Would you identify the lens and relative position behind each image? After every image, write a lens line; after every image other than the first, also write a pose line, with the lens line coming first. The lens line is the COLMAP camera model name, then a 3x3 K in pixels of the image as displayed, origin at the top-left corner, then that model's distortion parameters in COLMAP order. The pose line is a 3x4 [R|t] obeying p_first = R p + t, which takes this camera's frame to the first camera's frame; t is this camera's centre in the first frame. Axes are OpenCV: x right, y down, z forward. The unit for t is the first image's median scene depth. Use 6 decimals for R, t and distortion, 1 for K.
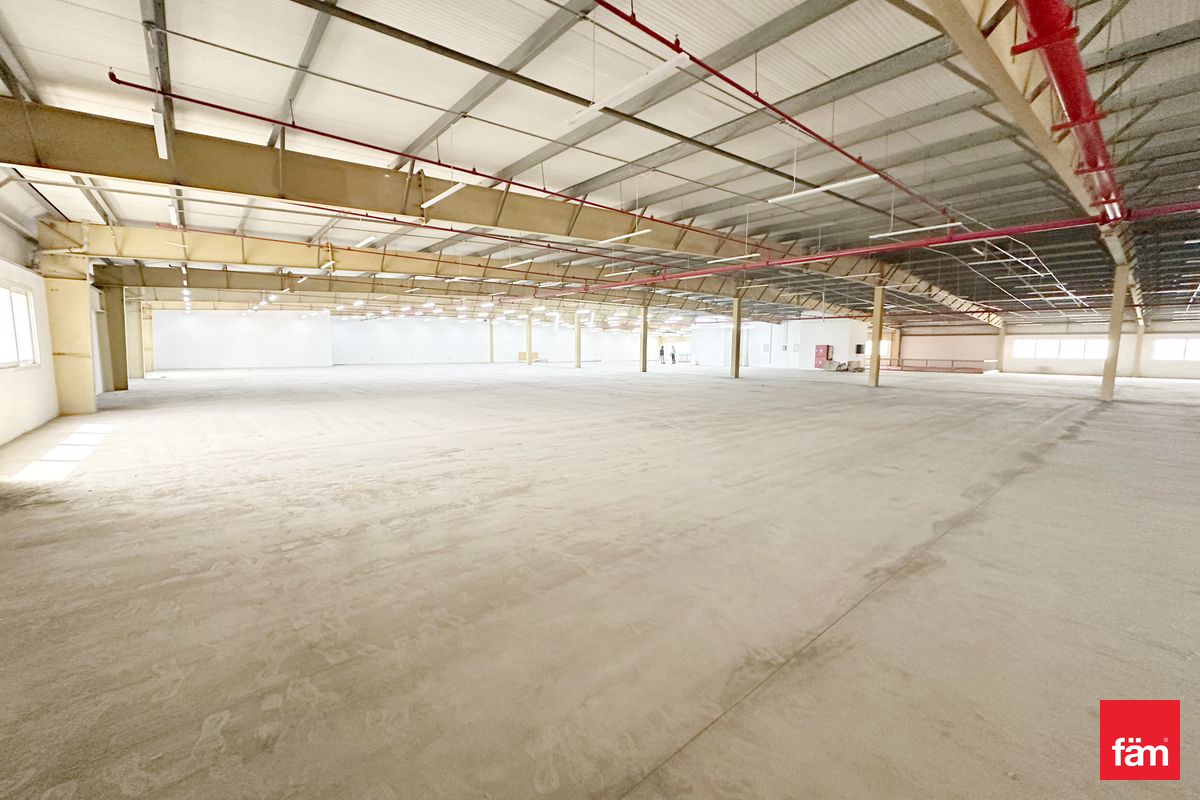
lens RADIAL K [[479.1, 0, 600.0], [0, 479.1, 400.0], [0, 0, 1]] dist [0.000113, -0.000258]
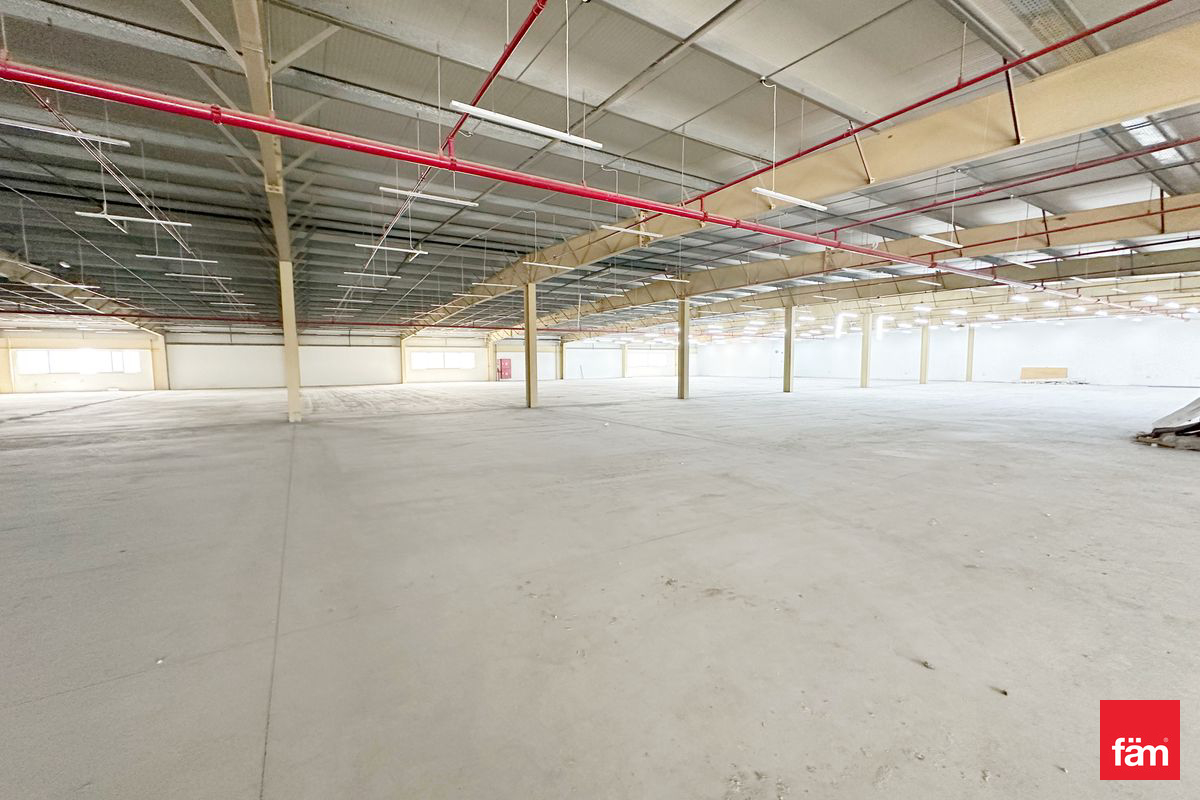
lens RADIAL K [[479.1, 0, 600.0], [0, 479.1, 400.0], [0, 0, 1]] dist [0.000113, -0.000258]
pose [[-0.142804, 0.066409, -0.987521, 0.911278], [-0.100709, 0.991593, 0.081246, -0.076995], [0.984614, 0.111055, -0.134915, 0.791052]]
